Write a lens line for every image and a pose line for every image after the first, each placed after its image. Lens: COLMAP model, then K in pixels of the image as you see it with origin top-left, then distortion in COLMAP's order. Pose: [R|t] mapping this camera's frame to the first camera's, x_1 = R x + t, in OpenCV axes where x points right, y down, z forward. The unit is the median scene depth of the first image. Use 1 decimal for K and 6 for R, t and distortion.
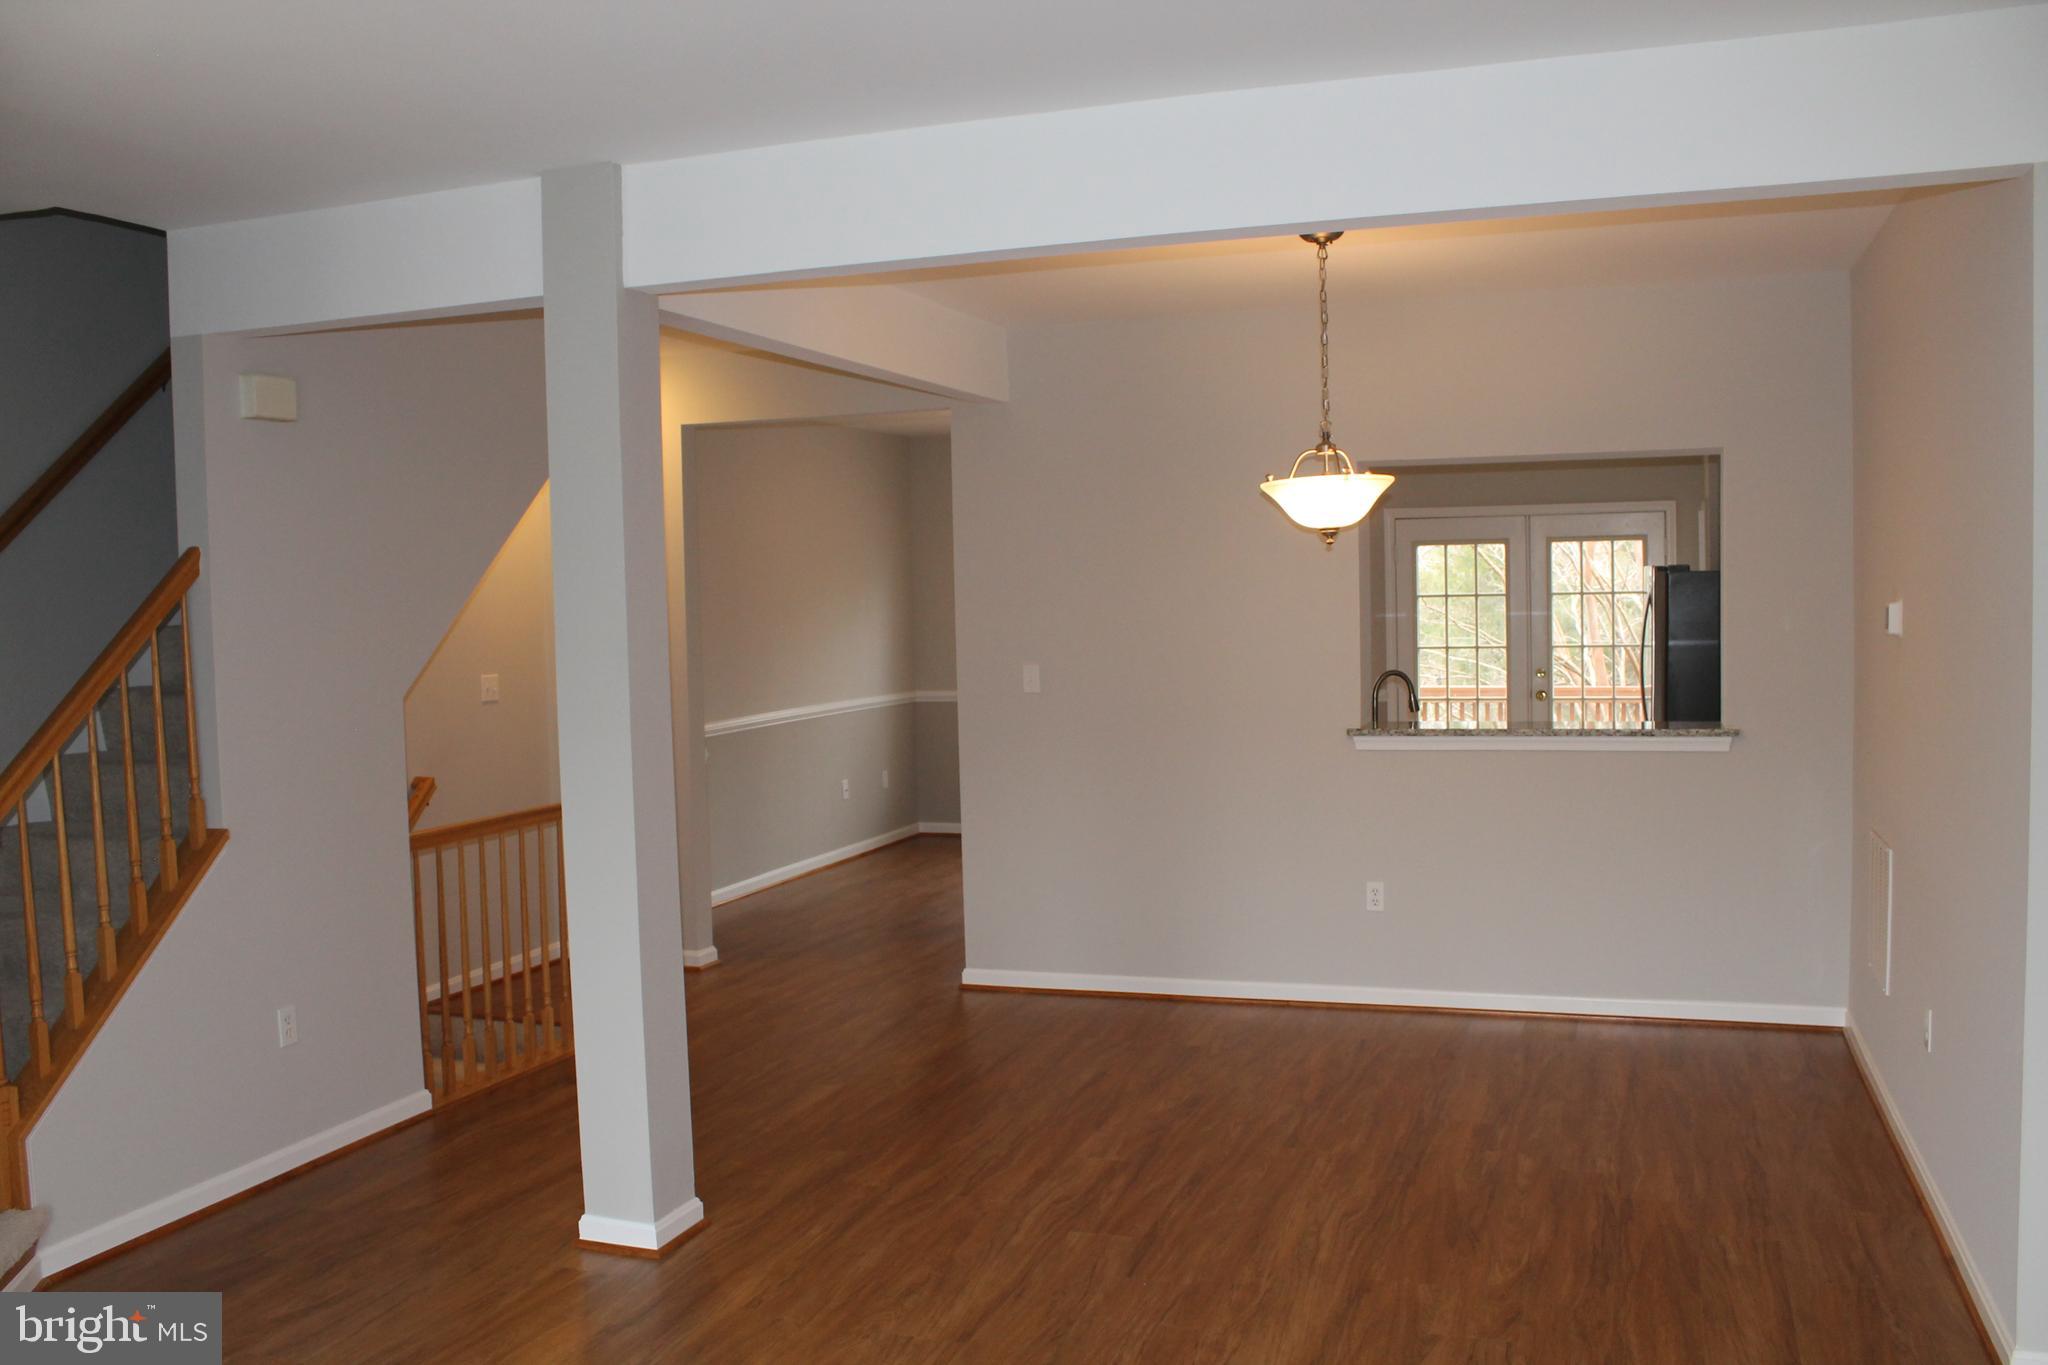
lens RADIAL K [[1728.8, 0, 1018.6], [0, 1728.8, 690.0], [0, 0, 1]] dist [-0.168689, 0.144473]
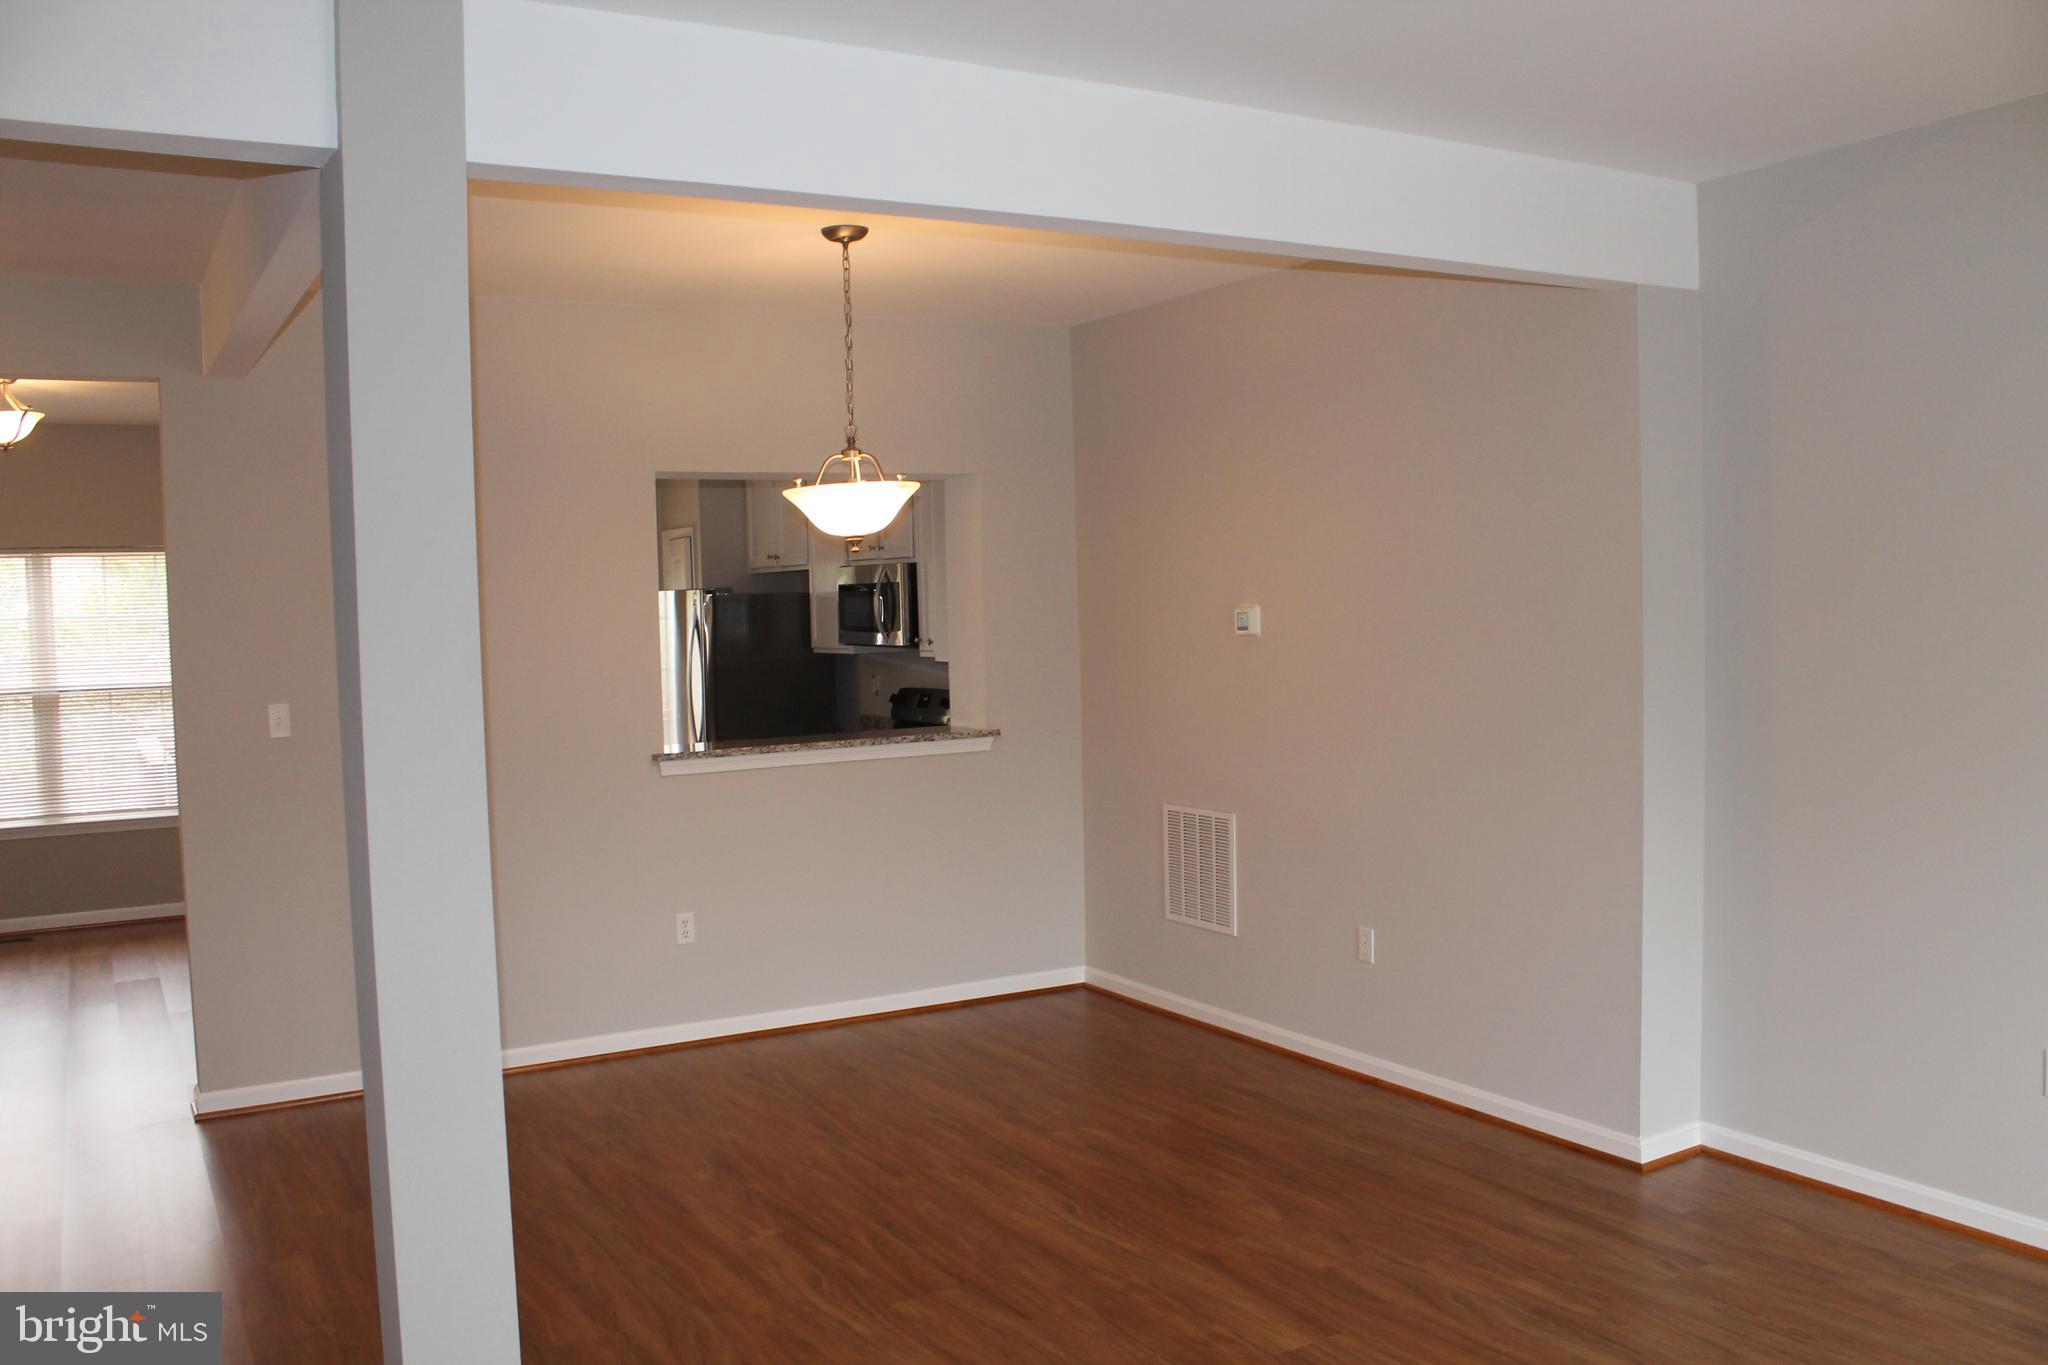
lens RADIAL K [[1728.8, 0, 1018.6], [0, 1728.8, 690.0], [0, 0, 1]] dist [-0.168689, 0.144473]
pose [[0.646905, -0.035336, 0.761751, -0.521443], [0.055210, 0.998475, -0.000569, -0.001497], [-0.760569, 0.042425, 0.647870, 0.310964]]
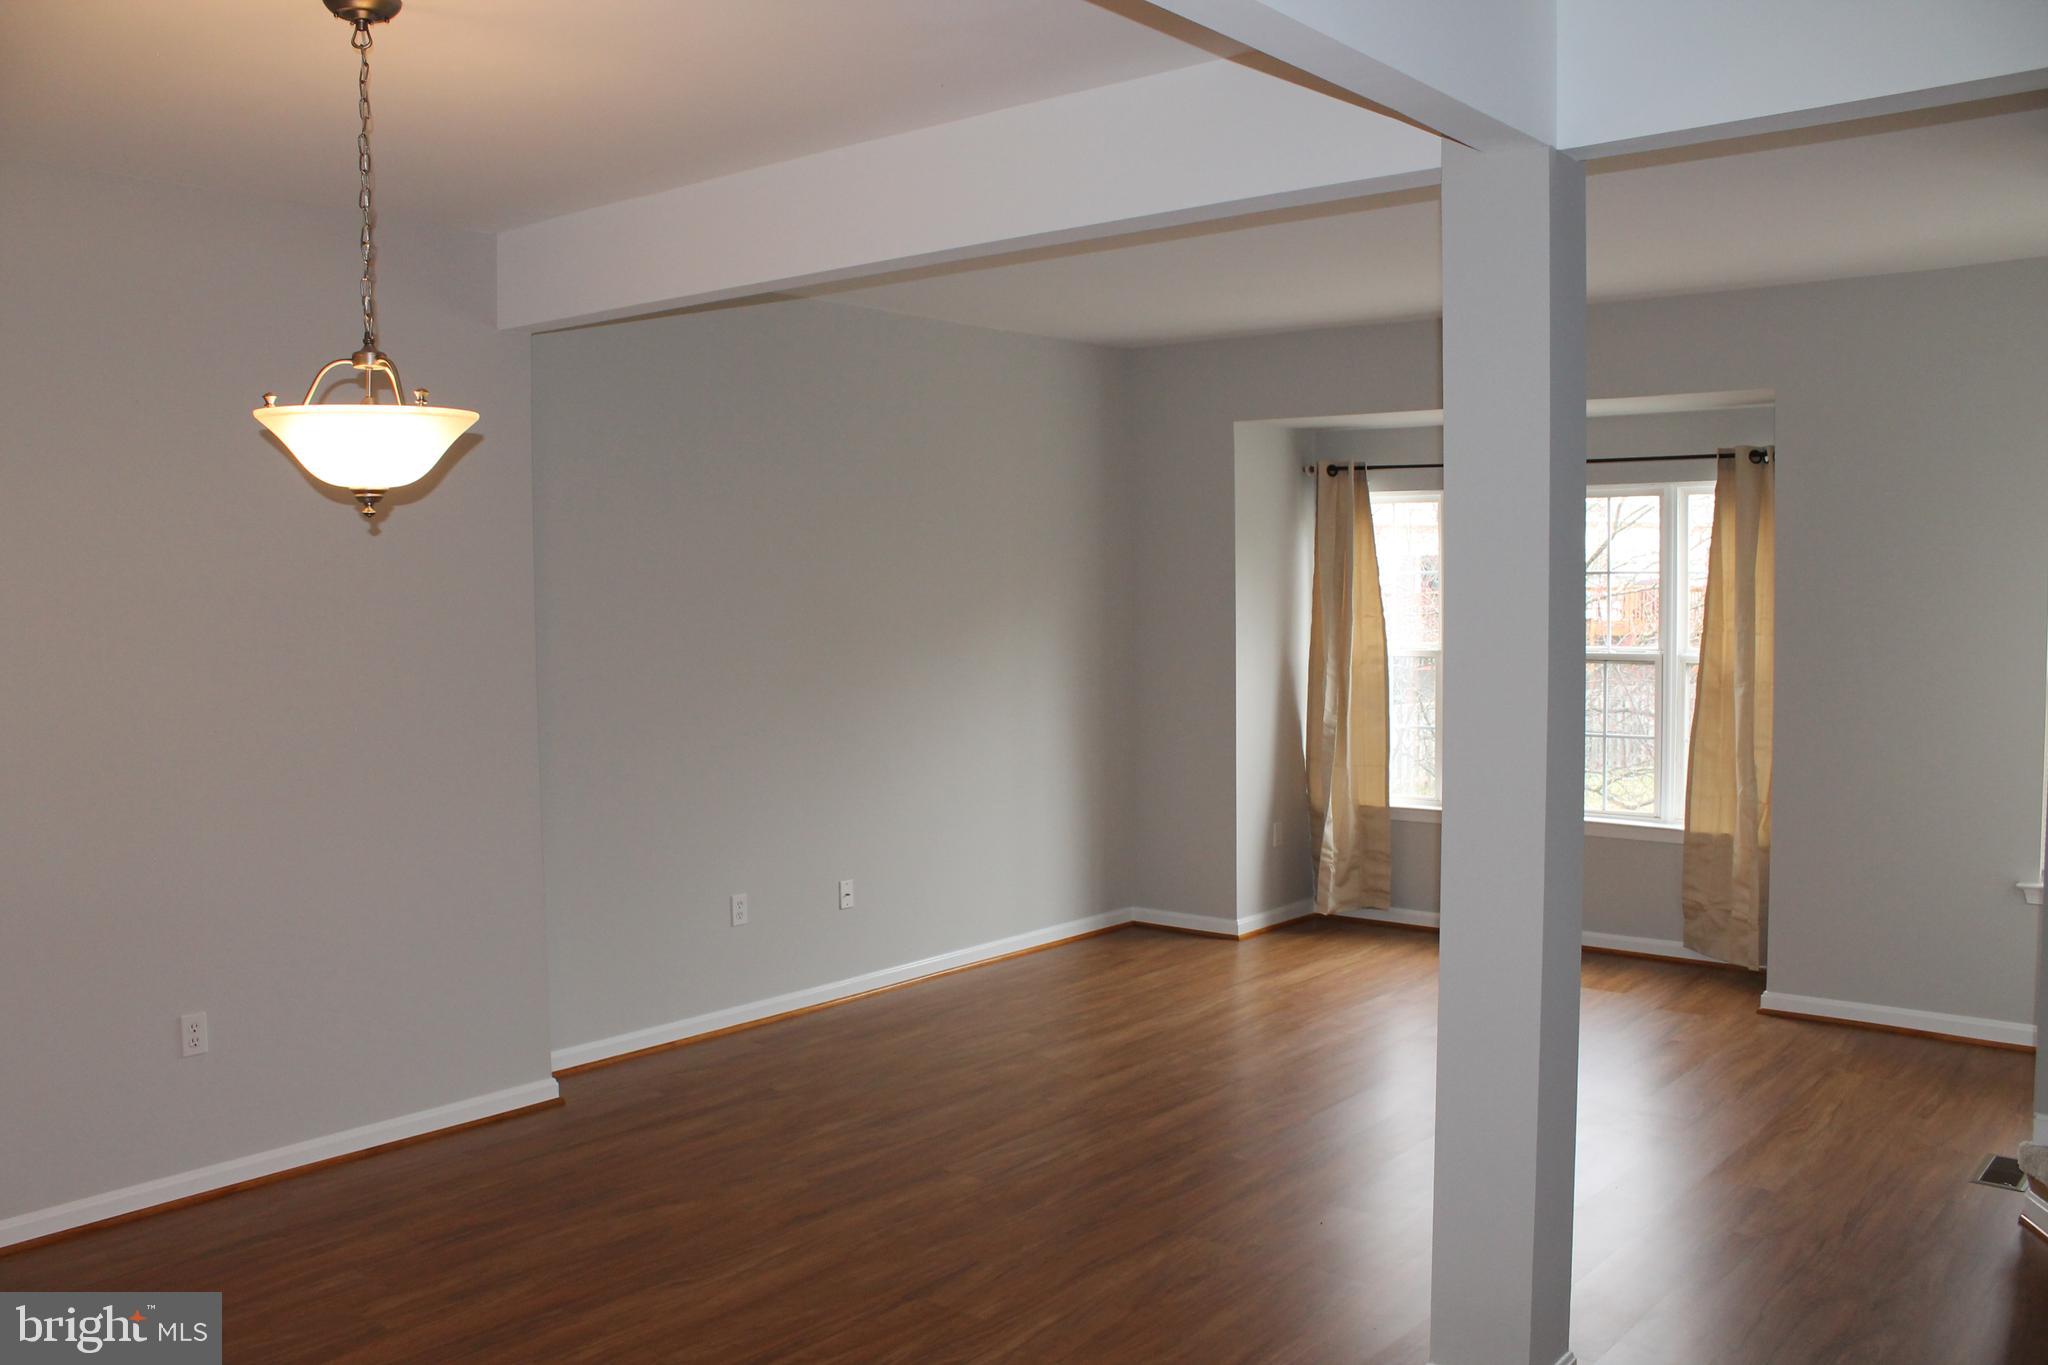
lens RADIAL K [[1728.8, 0, 1018.6], [0, 1728.8, 690.0], [0, 0, 1]] dist [-0.168689, 0.144473]
pose [[-0.939913, 0.015960, 0.341040, -0.247562], [0.054609, 0.993074, 0.104030, -0.074751], [-0.337017, 0.116403, -0.934275, 1.537140]]
